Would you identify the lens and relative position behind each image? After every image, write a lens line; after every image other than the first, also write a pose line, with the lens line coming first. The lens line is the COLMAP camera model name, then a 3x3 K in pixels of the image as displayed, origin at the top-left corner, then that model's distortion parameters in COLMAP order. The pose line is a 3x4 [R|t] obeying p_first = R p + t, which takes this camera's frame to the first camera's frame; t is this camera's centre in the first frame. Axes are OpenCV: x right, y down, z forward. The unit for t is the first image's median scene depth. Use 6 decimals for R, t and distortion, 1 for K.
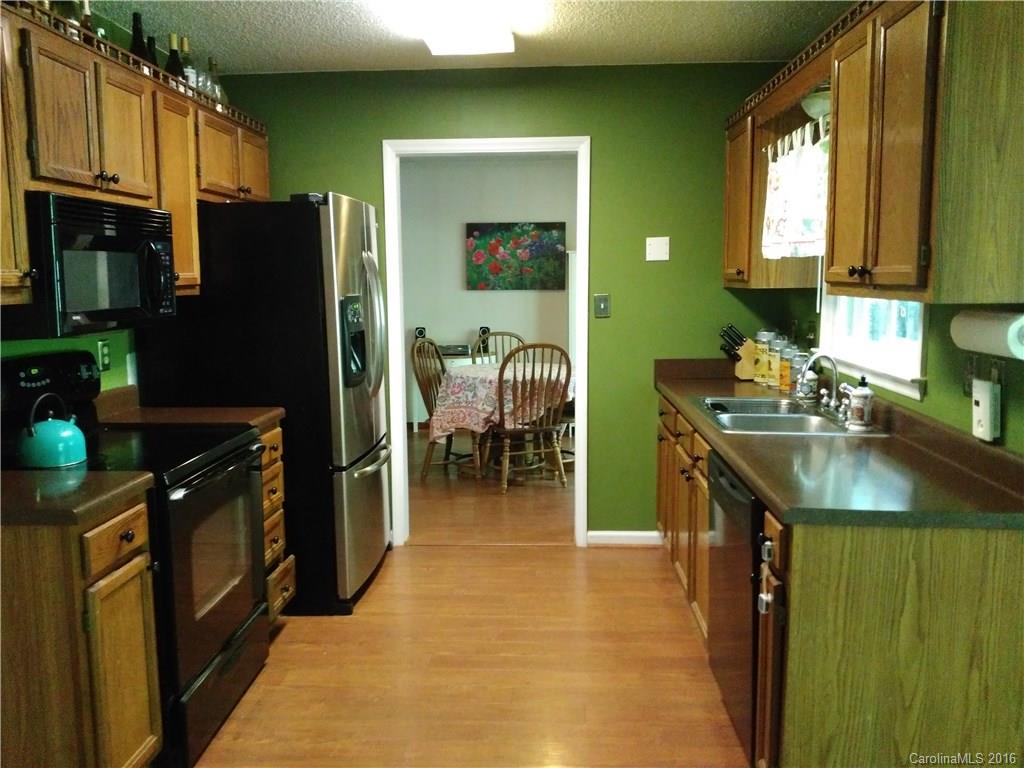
lens RADIAL K [[841.0, 0, 512.0], [0, 841.0, 384.0], [0, 0, 1]] dist [0.054865, -0.103587]
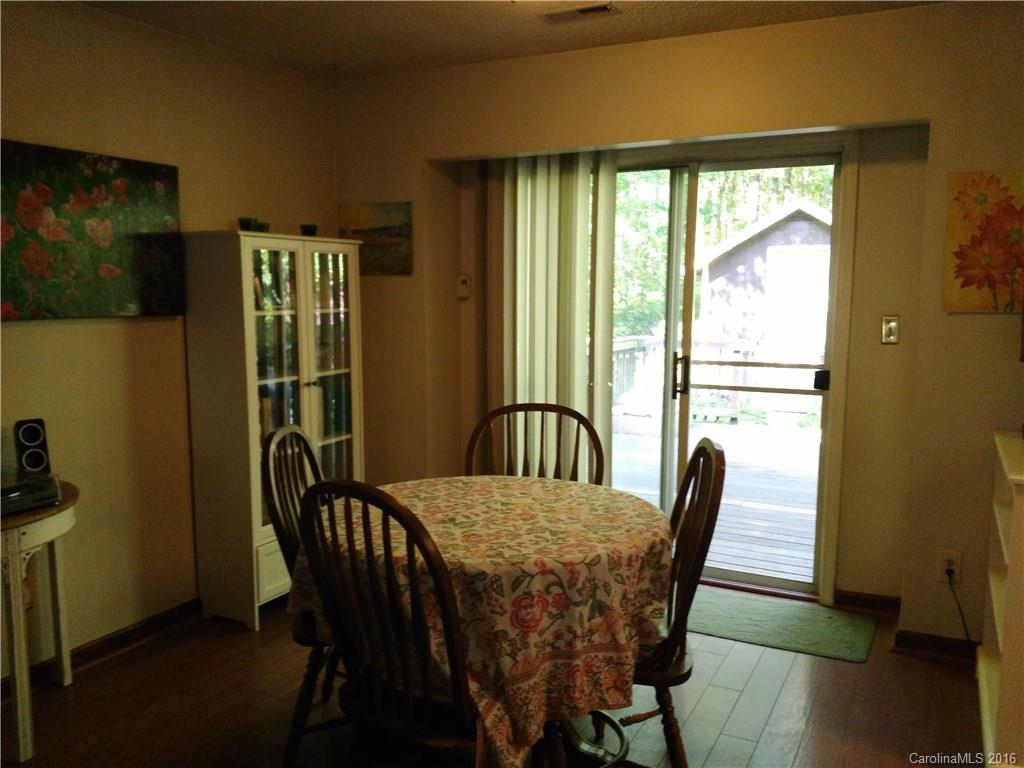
lens RADIAL K [[841.0, 0, 512.0], [0, 841.0, 384.0], [0, 0, 1]] dist [0.054865, -0.103587]
pose [[0.410673, -0.098697, 0.906425, -0.284806], [0.110562, 0.992179, 0.057942, -0.082817], [-0.905054, 0.076422, 0.418374, 0.654707]]
